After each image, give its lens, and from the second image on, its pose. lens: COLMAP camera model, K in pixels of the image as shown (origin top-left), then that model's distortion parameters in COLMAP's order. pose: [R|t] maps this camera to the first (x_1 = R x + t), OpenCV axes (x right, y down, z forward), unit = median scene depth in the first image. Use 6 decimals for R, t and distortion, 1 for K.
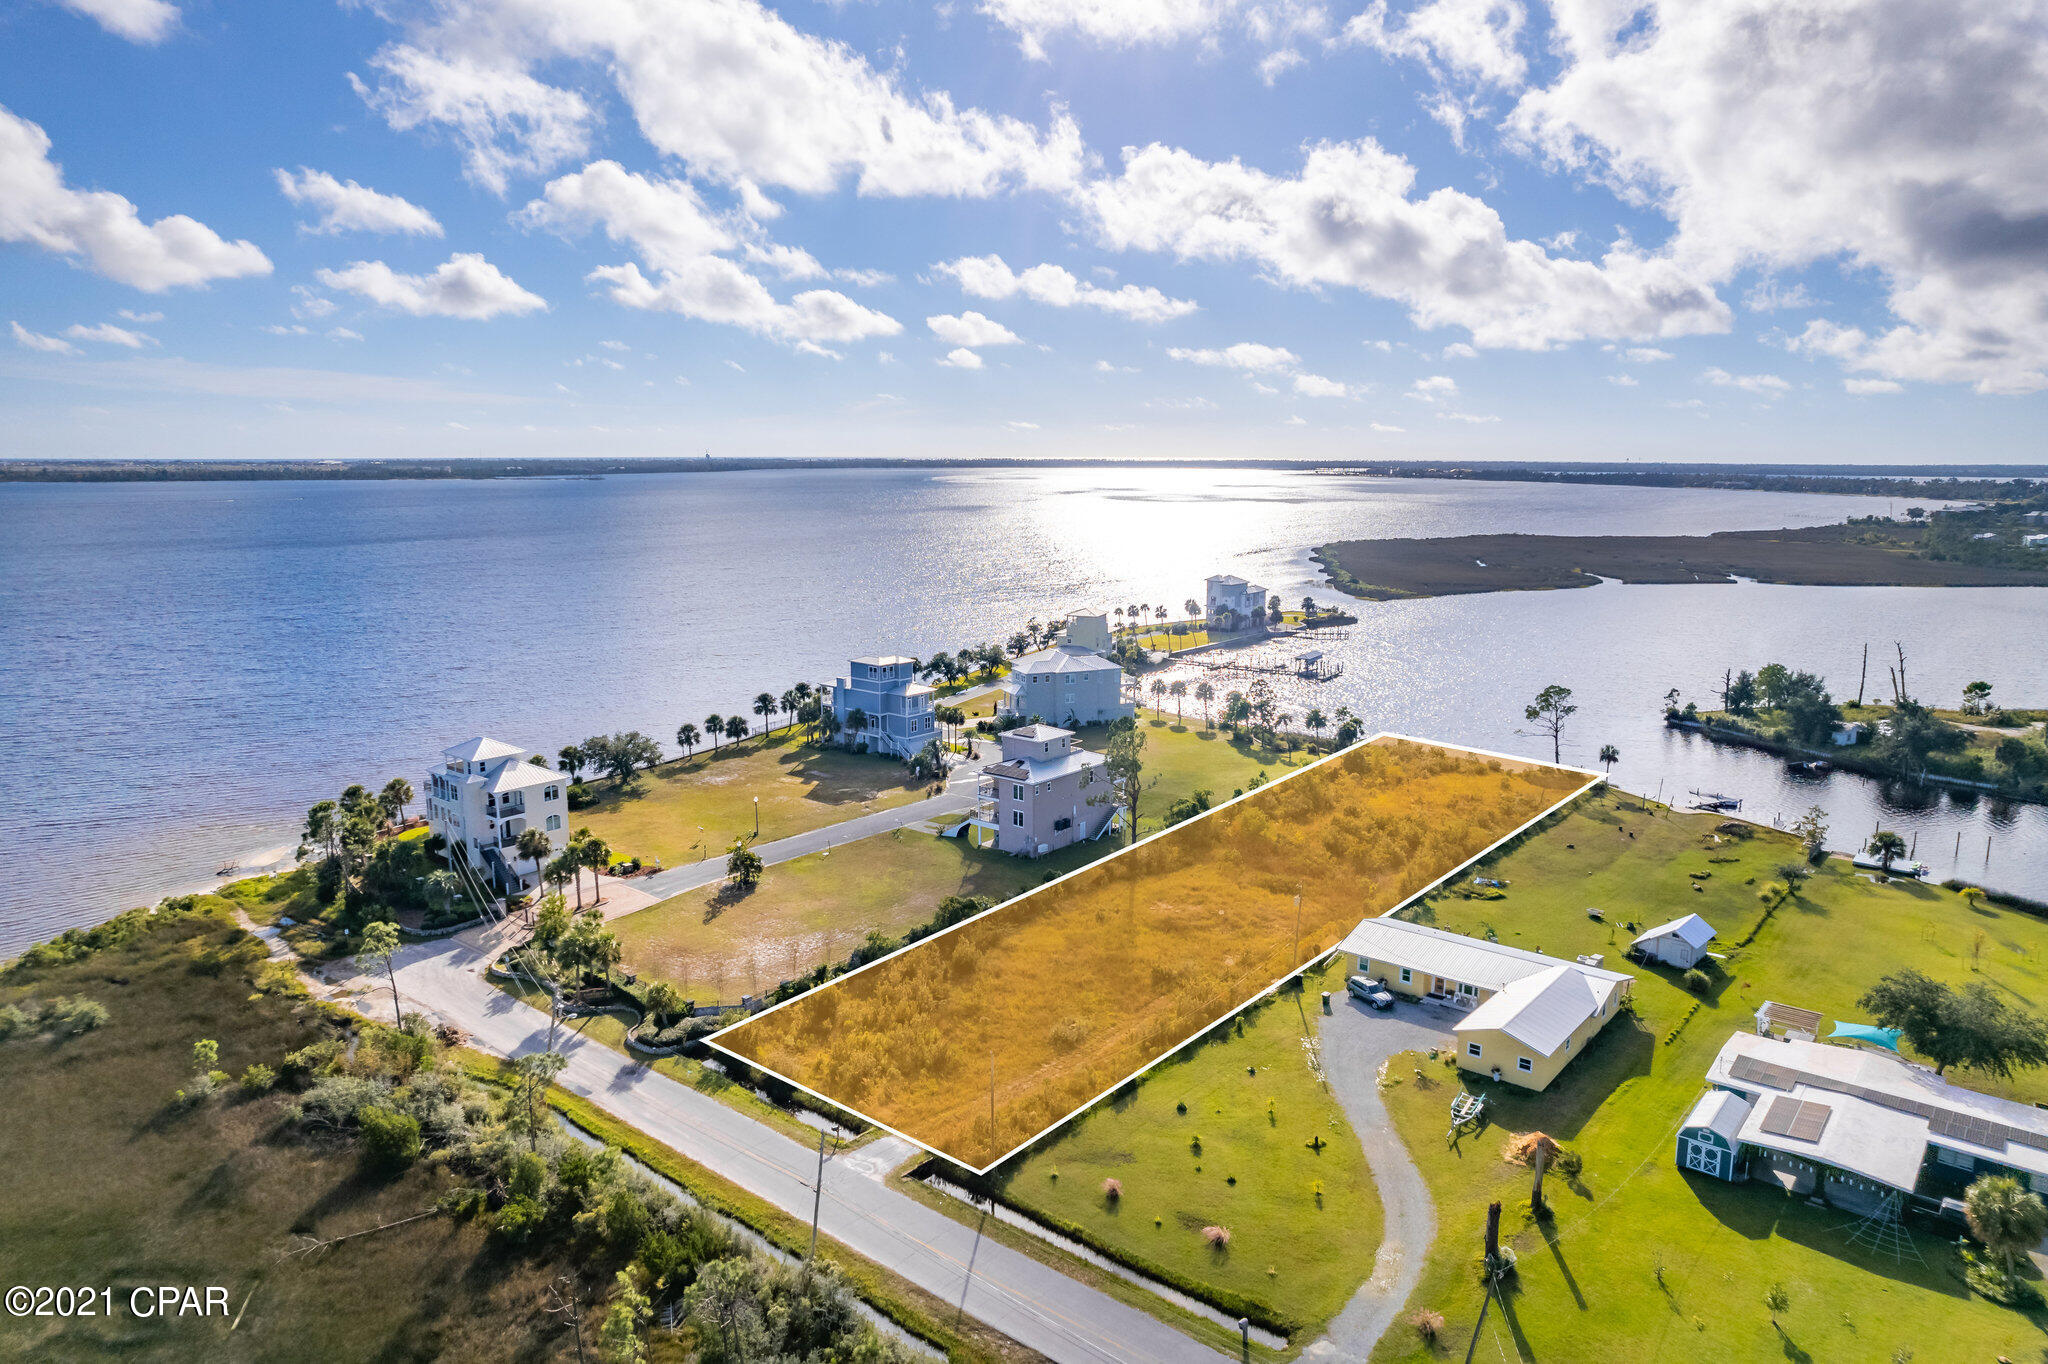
lens RADIAL K [[1289.5, 0, 1036.2], [0, 1289.5, 716.1], [0, 0, 1]] dist [-0.059212, 0.030794]
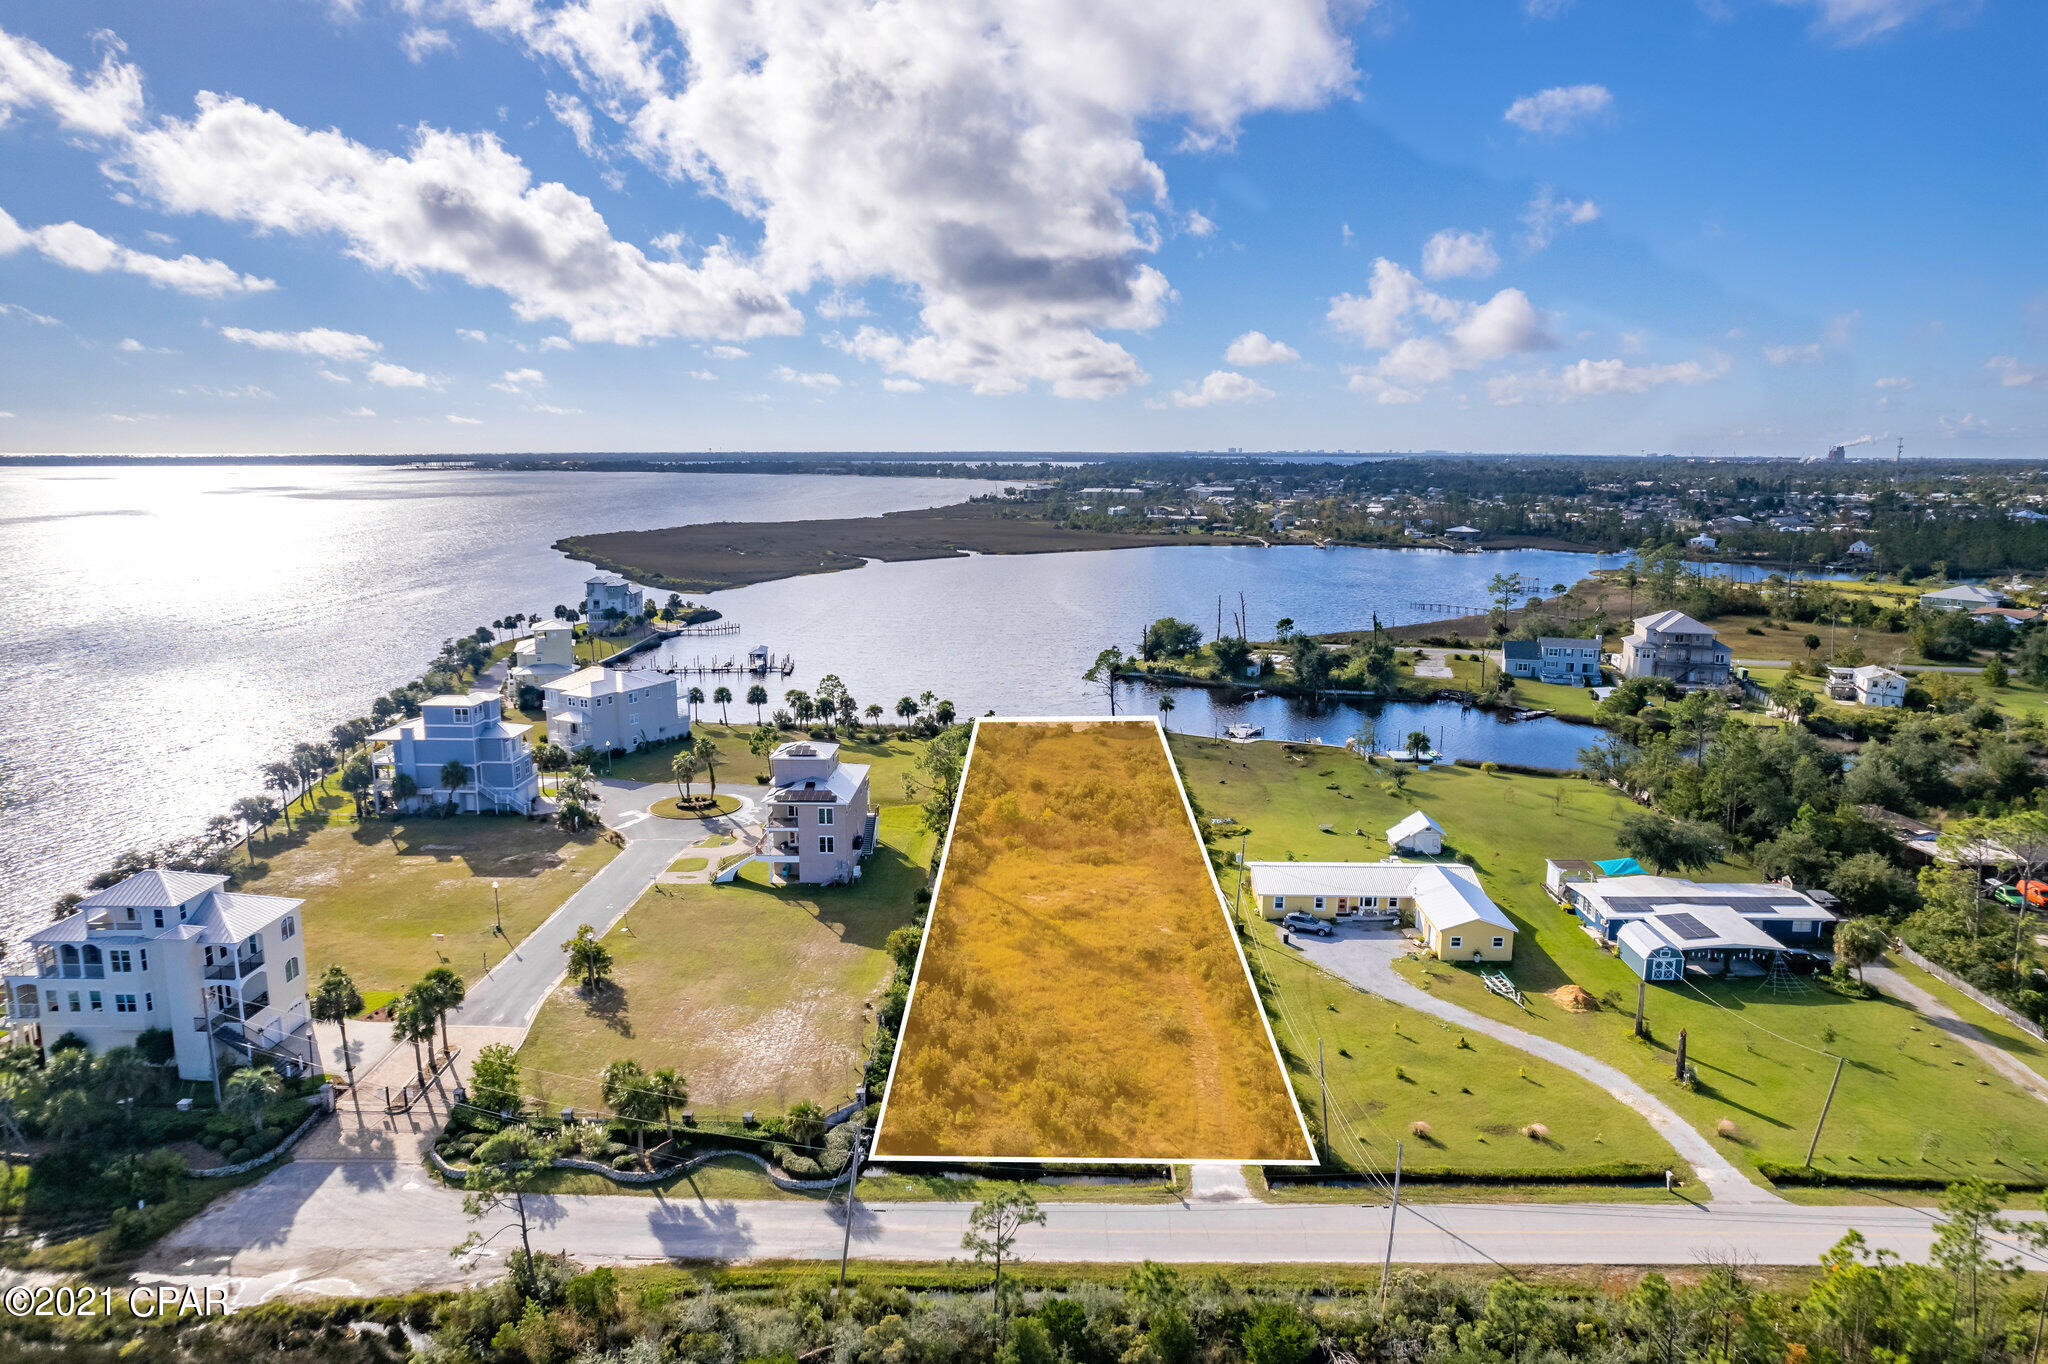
lens RADIAL K [[1289.5, 0, 1006.6], [0, 1289.5, 672.7], [0, 0, 1]] dist [-0.059212, 0.030794]
pose [[0.785097, -0.105891, 0.610254, -0.299649], [0.122134, 0.992399, 0.015074, -0.026544], [-0.607212, 0.062698, 0.792062, 0.119923]]
